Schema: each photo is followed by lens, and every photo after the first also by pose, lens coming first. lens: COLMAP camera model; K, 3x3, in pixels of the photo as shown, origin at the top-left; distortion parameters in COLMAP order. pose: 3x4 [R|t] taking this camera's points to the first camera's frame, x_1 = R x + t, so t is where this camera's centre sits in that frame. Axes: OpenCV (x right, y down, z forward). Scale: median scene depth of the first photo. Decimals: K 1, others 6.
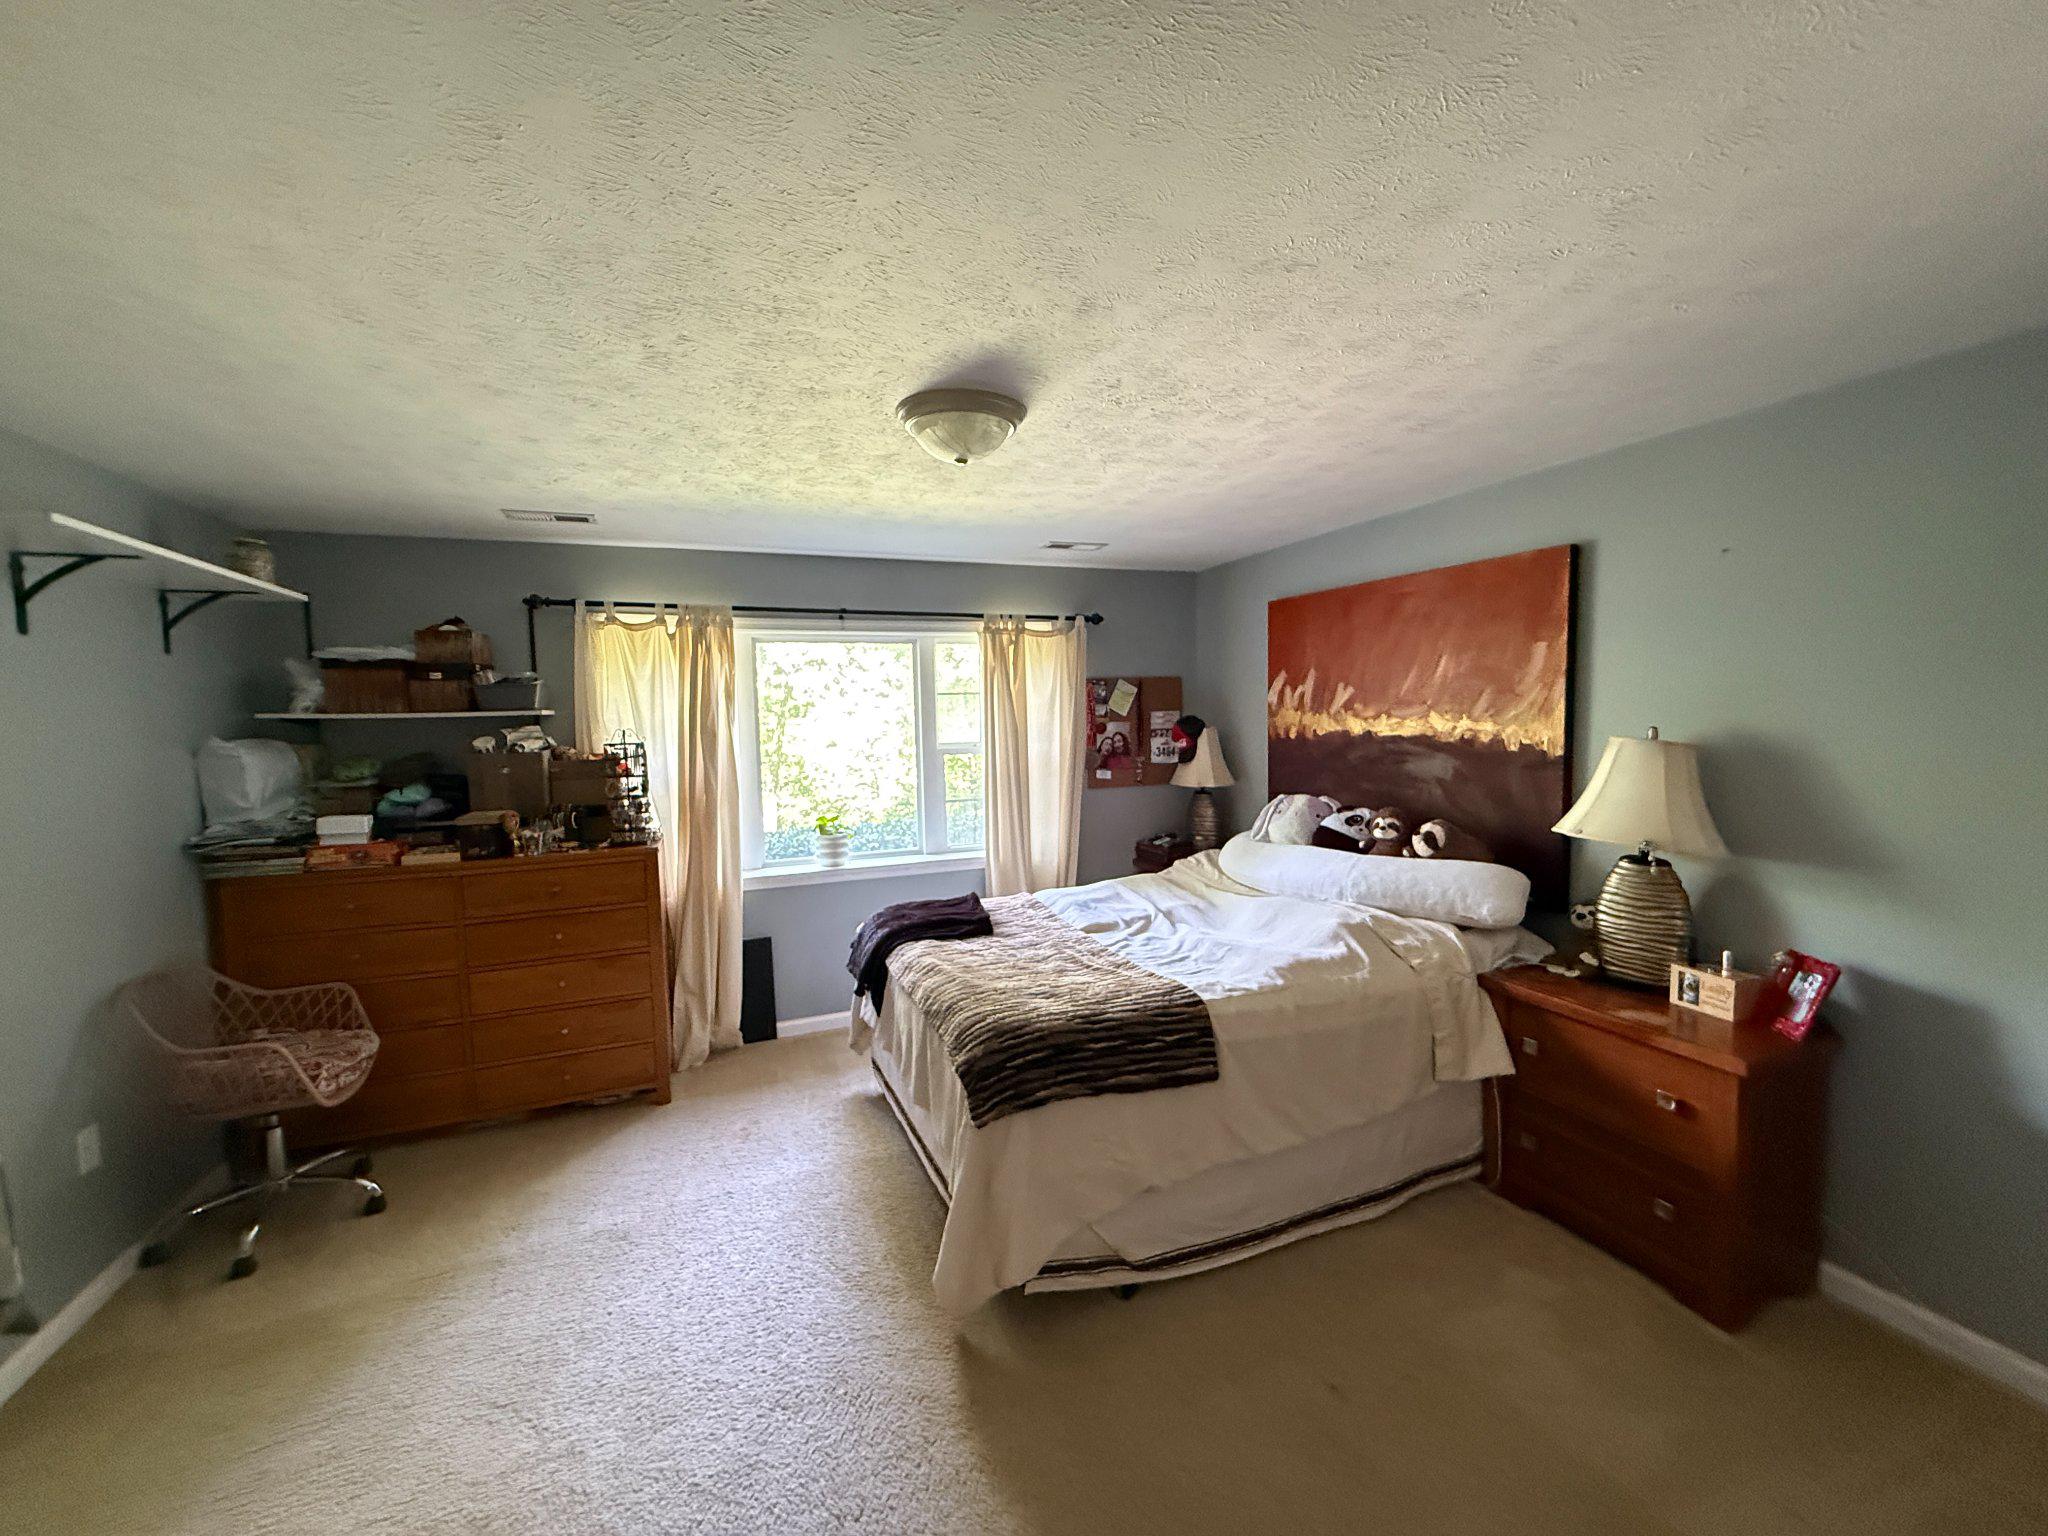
lens RADIAL K [[819.2, 0, 1022.9], [0, 819.2, 768.4], [0, 0, 1]] dist [0.000724, -0.000965]
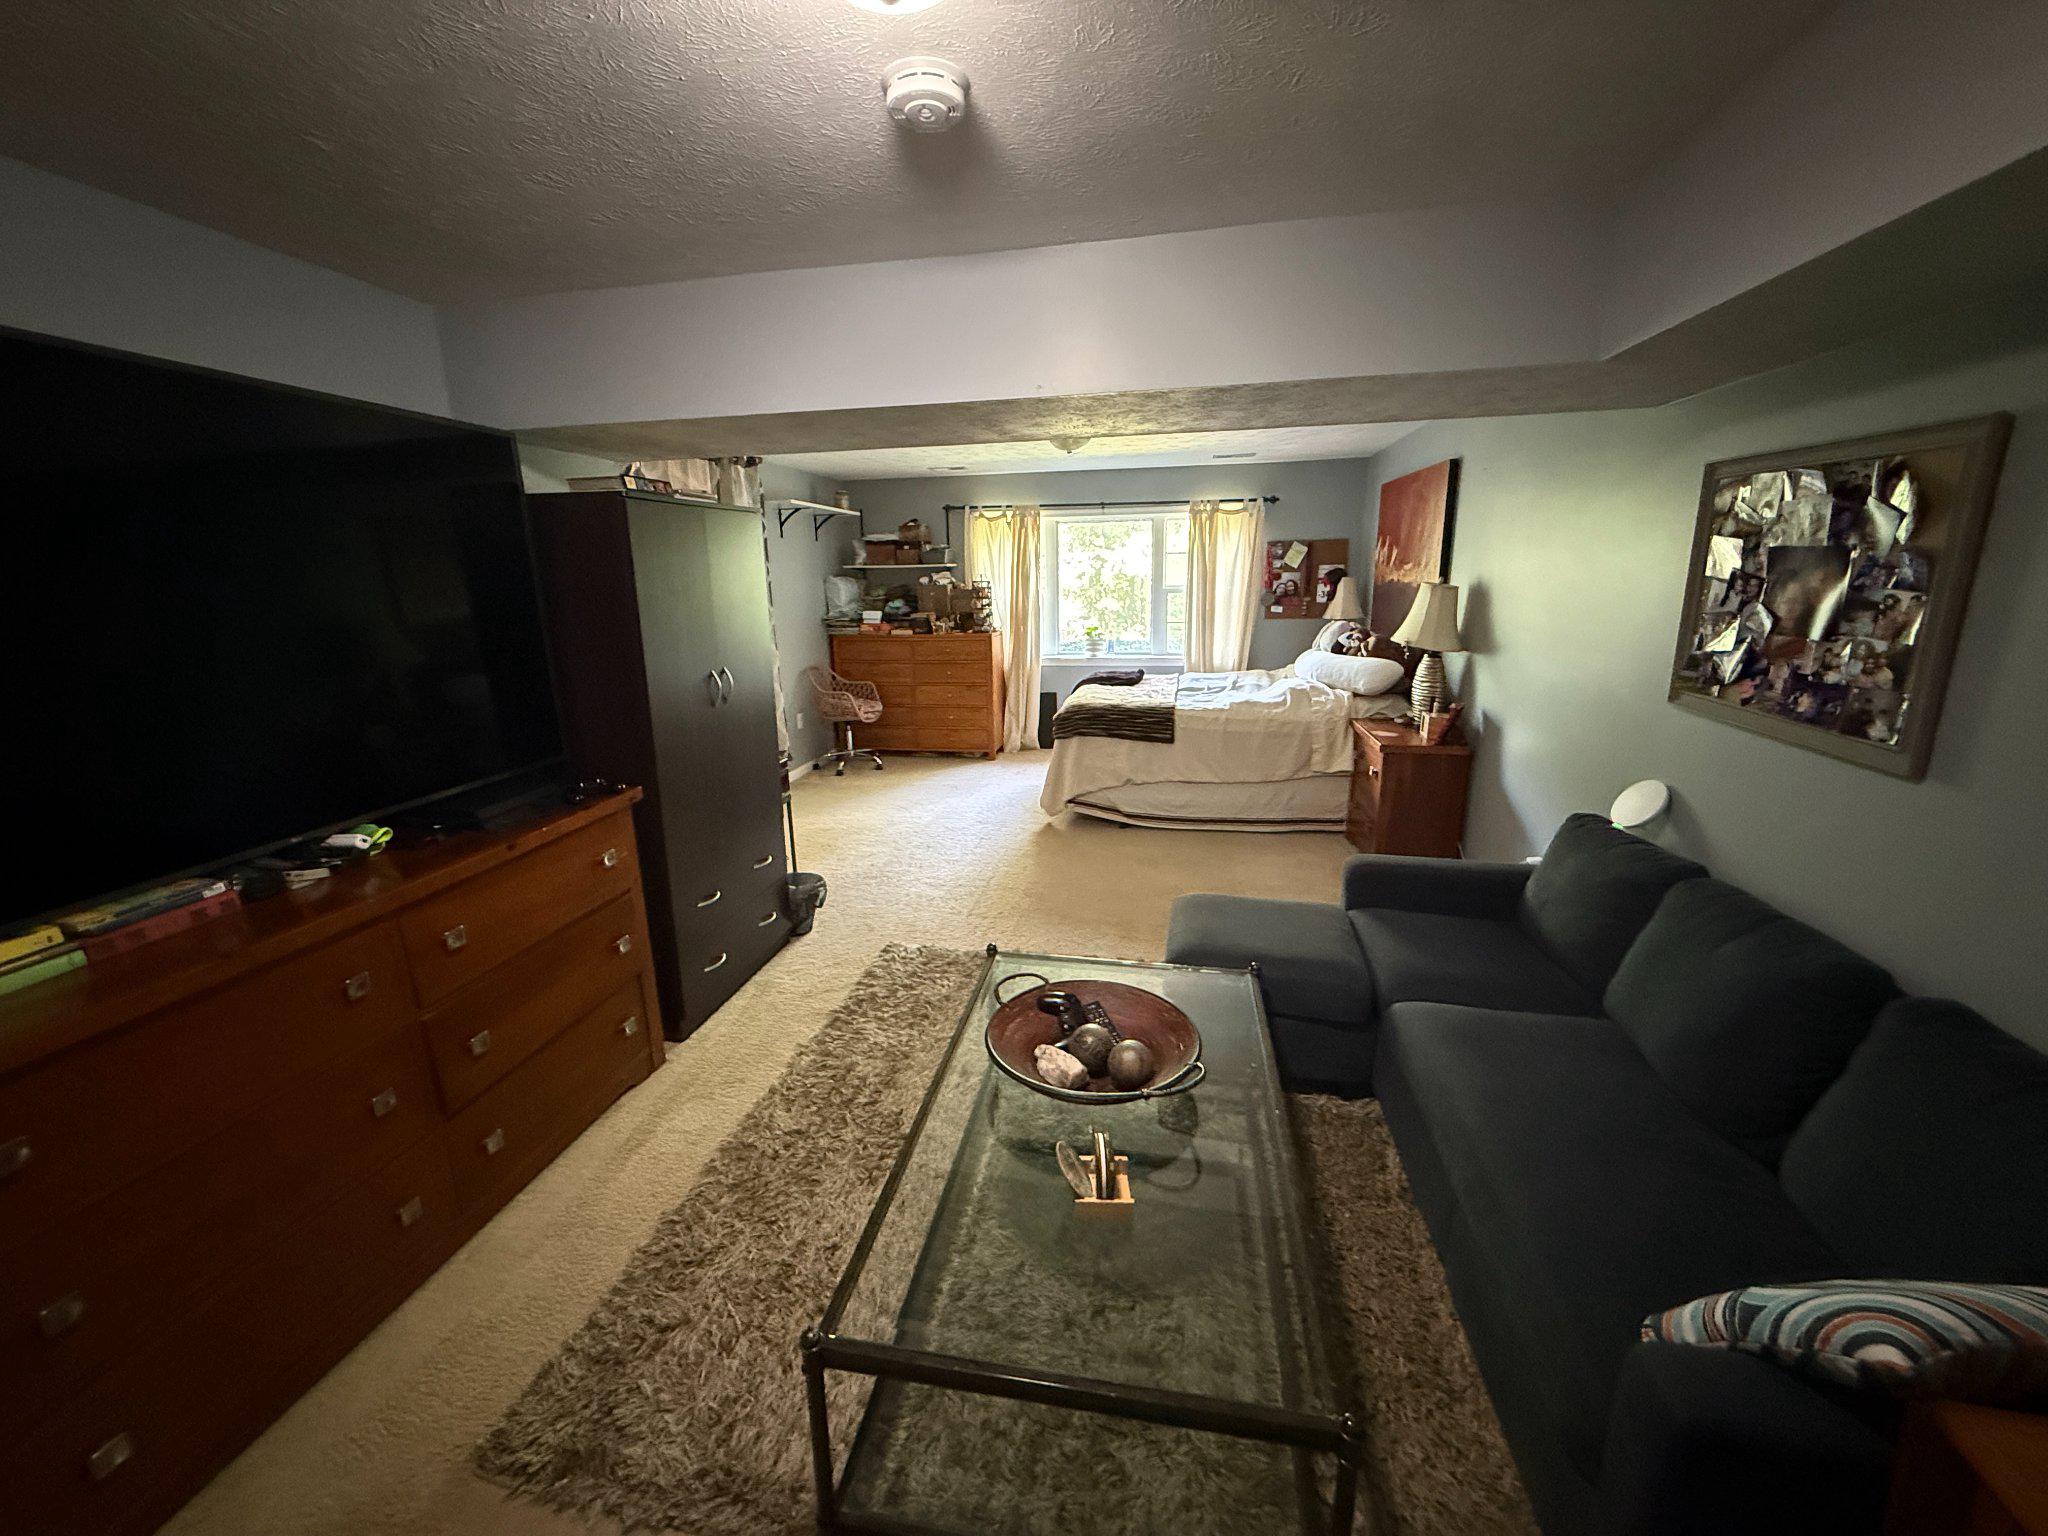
lens RADIAL K [[819.2, 0, 1020.1], [0, 819.2, 767.3], [0, 0, 1]] dist [0.000724, -0.000965]
pose [[0.849729, 0.129588, -0.511045, 0.659269], [-0.036300, 0.981402, 0.188500, 0.033999], [0.525968, -0.141623, 0.838630, -0.673988]]
